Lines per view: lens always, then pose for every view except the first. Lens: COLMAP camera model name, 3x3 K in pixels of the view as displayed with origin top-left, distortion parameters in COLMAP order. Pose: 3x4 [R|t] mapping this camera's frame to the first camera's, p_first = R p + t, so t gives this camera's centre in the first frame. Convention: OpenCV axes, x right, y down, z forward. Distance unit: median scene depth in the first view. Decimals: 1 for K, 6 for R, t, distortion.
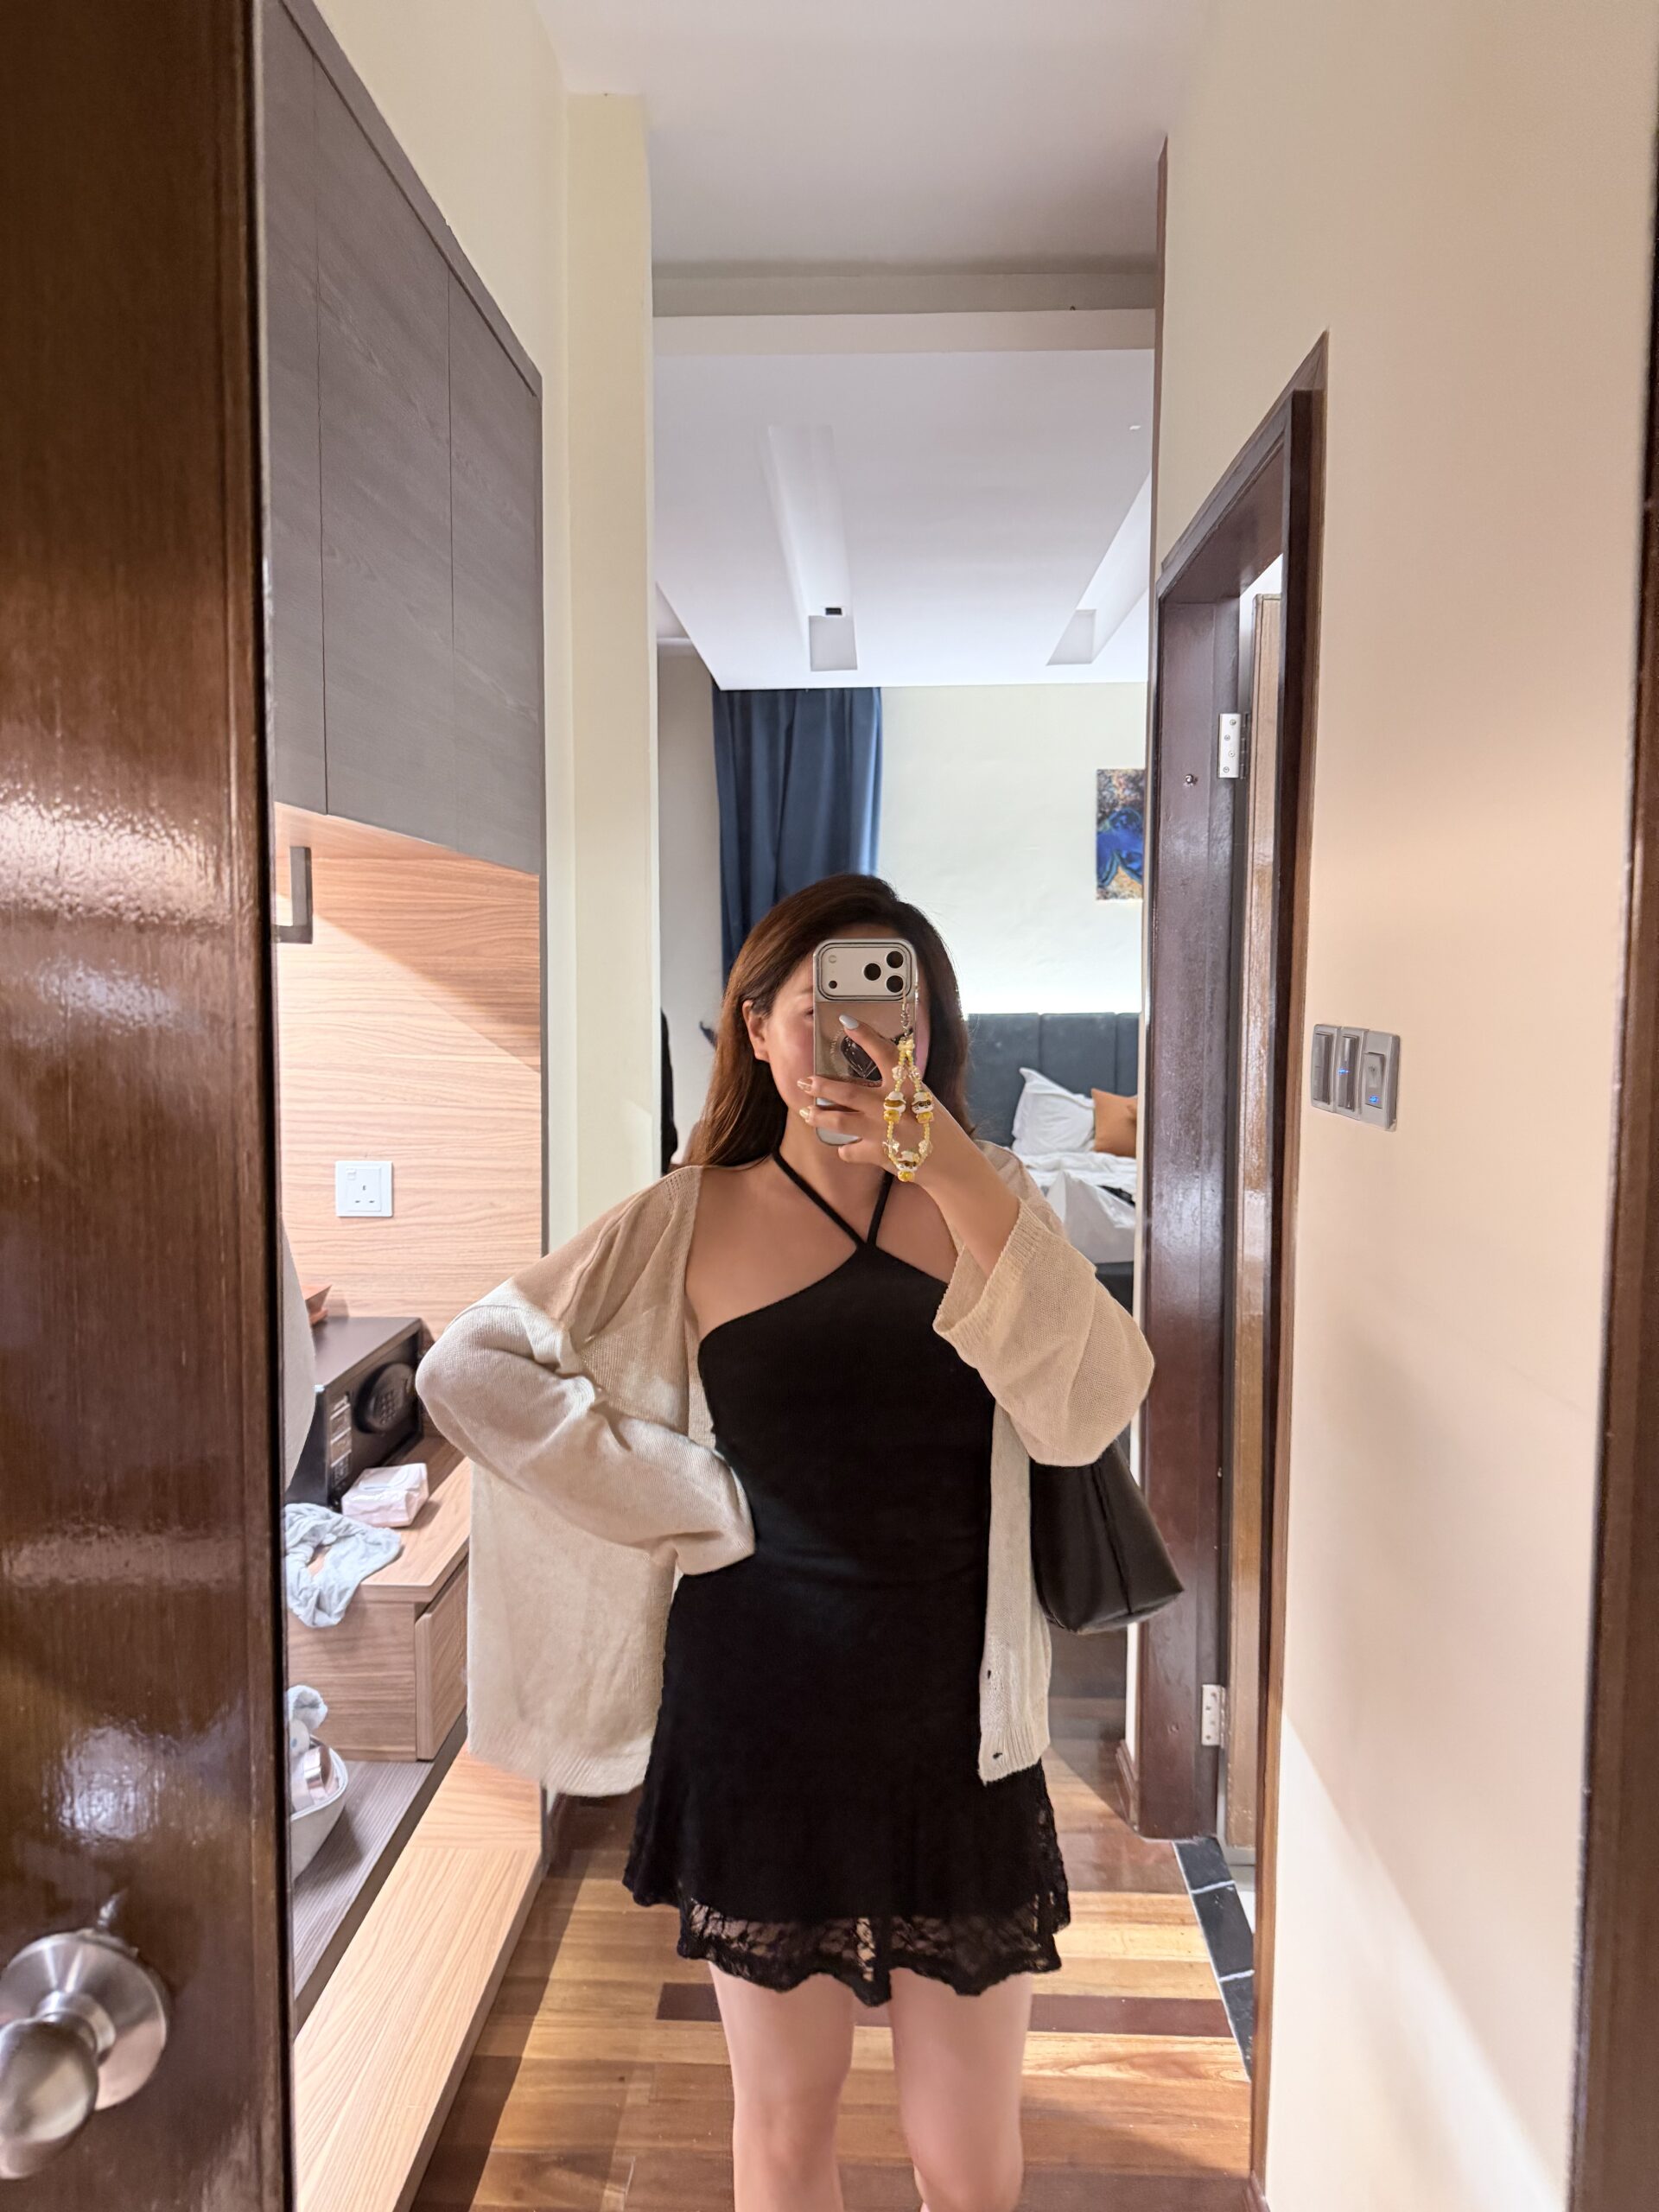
lens RADIAL K [[1542.0, 0, 829.5], [0, 1542.0, 1075.5], [0, 0, 1]] dist [0.000792, -0.008024]
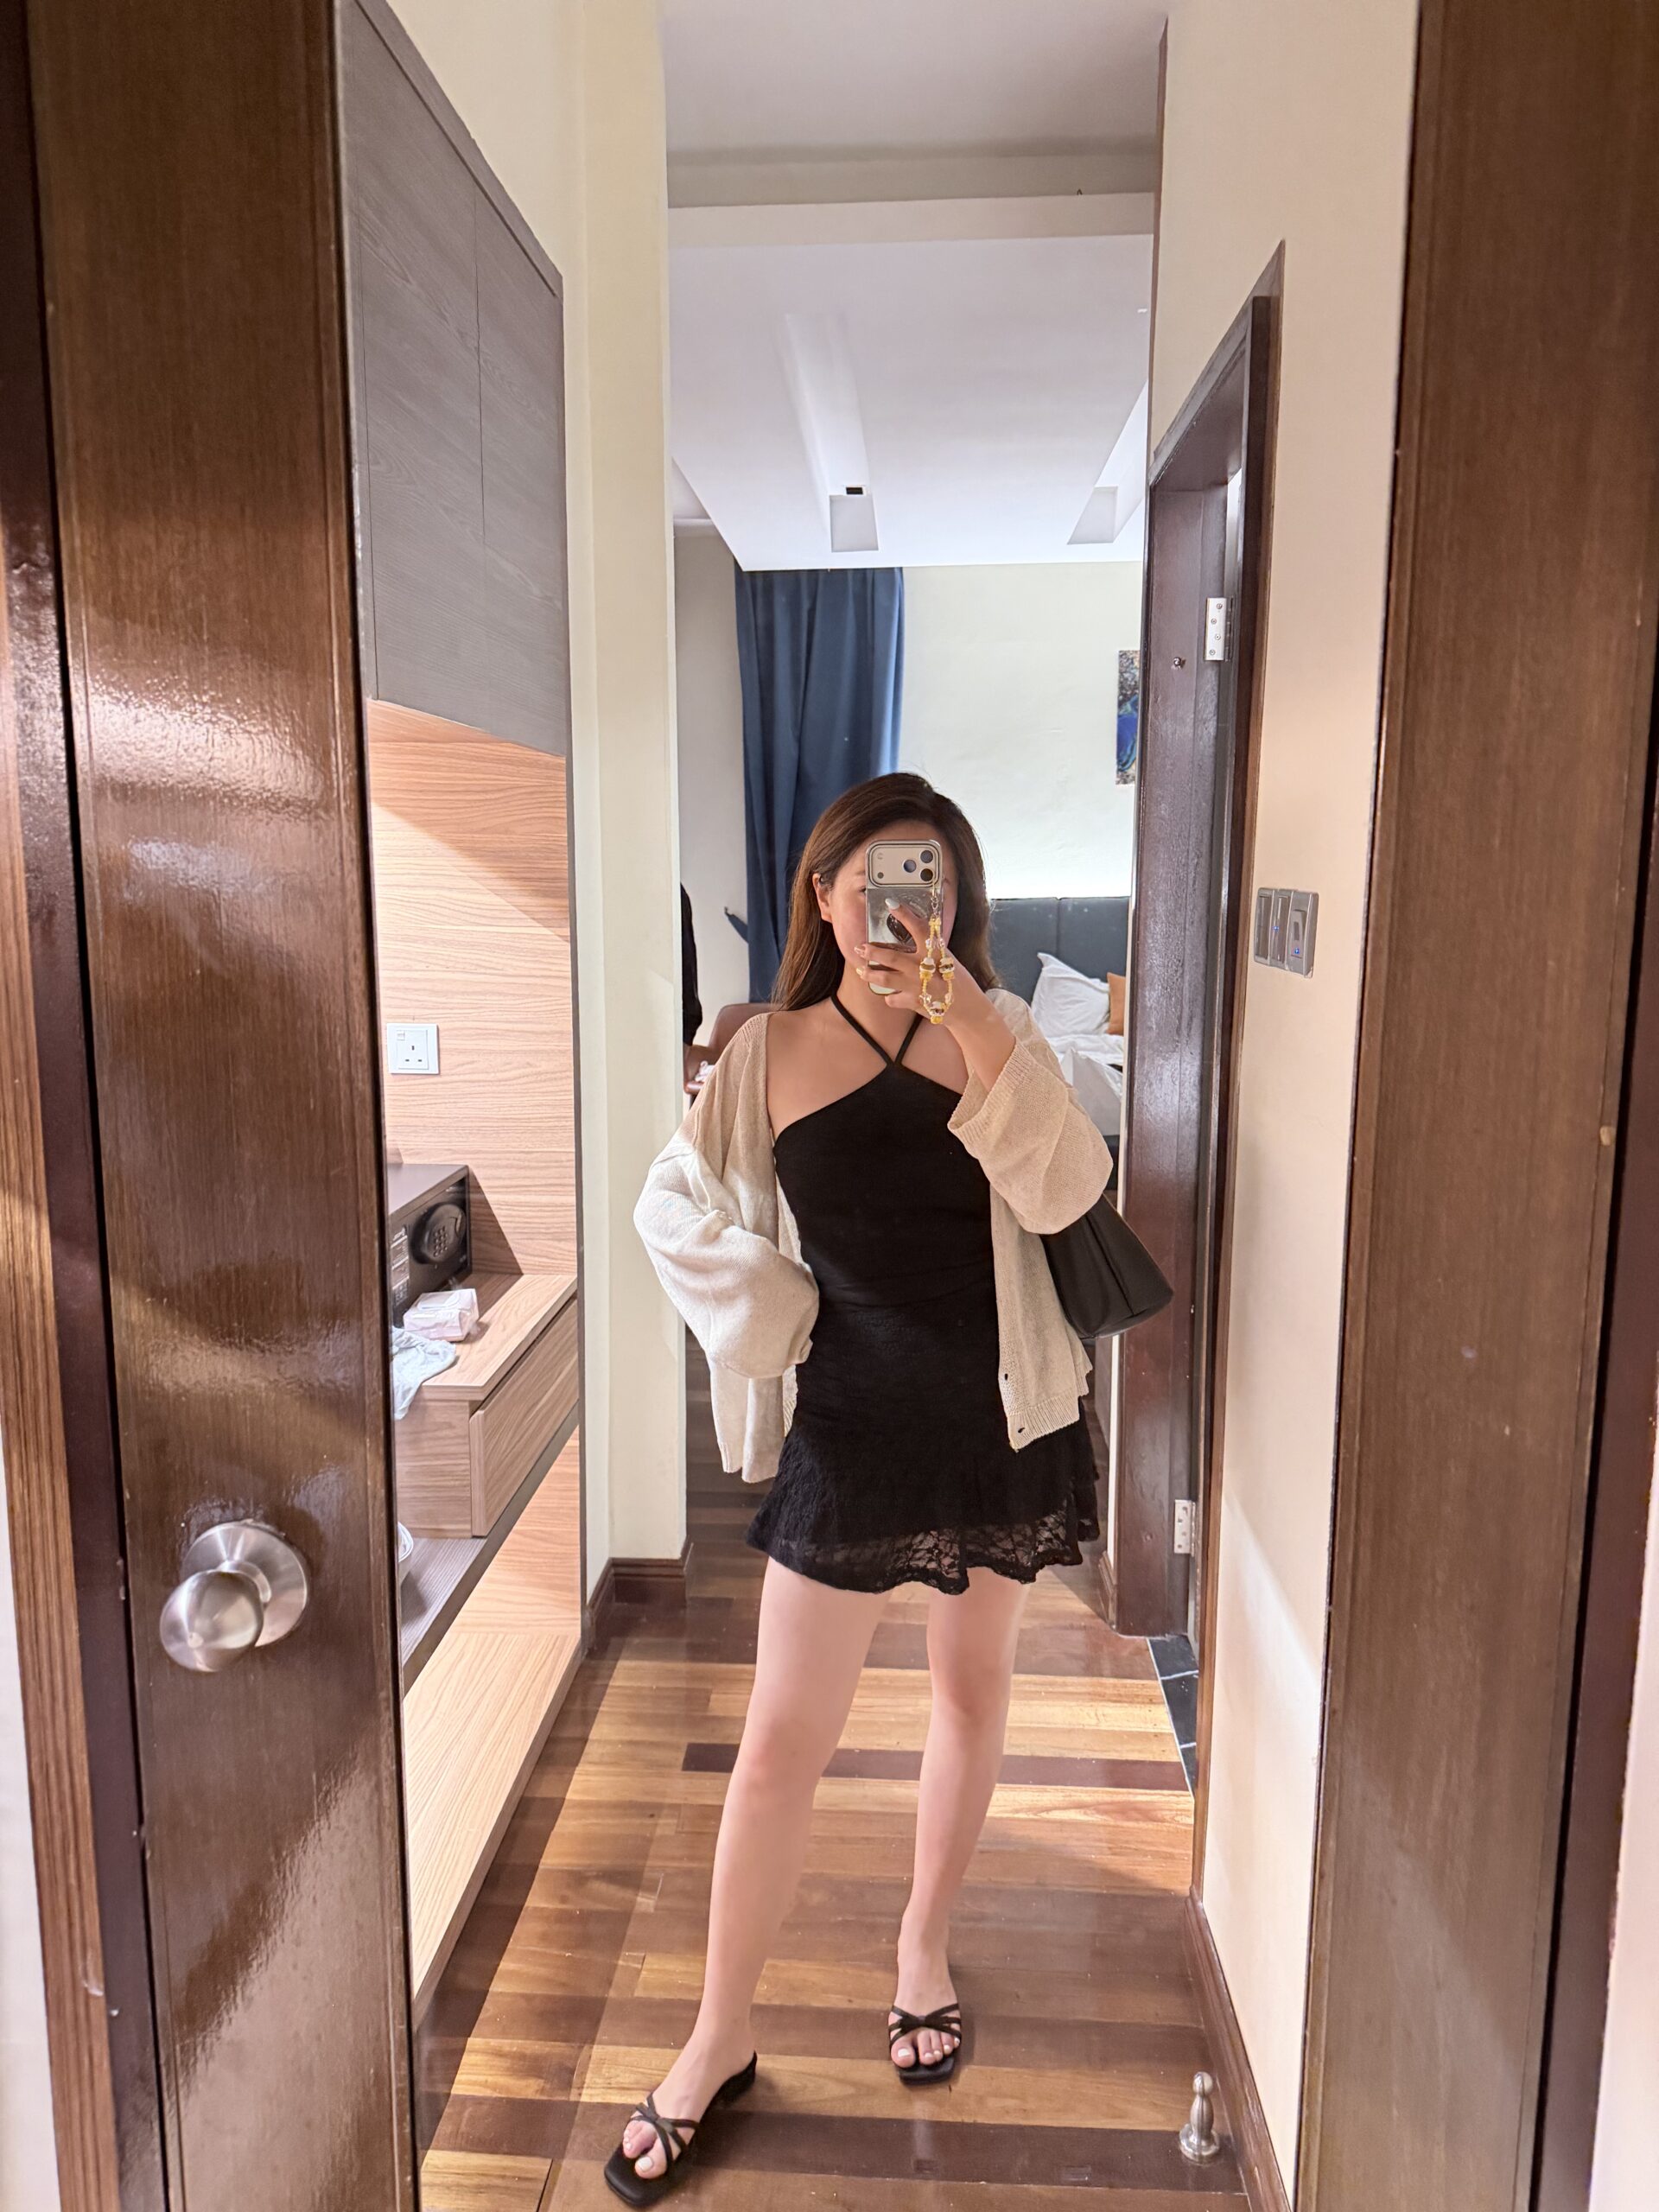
lens RADIAL K [[1537.5, 0, 829.5], [0, 1537.5, 1106.0], [0, 0, 1]] dist [0.107408, -0.234960]
pose [[0.999790, 0.000994, -0.020460, 0.019035], [0.000828, 0.996044, 0.088852, 0.017283], [0.020467, -0.088851, 0.995835, -0.099729]]
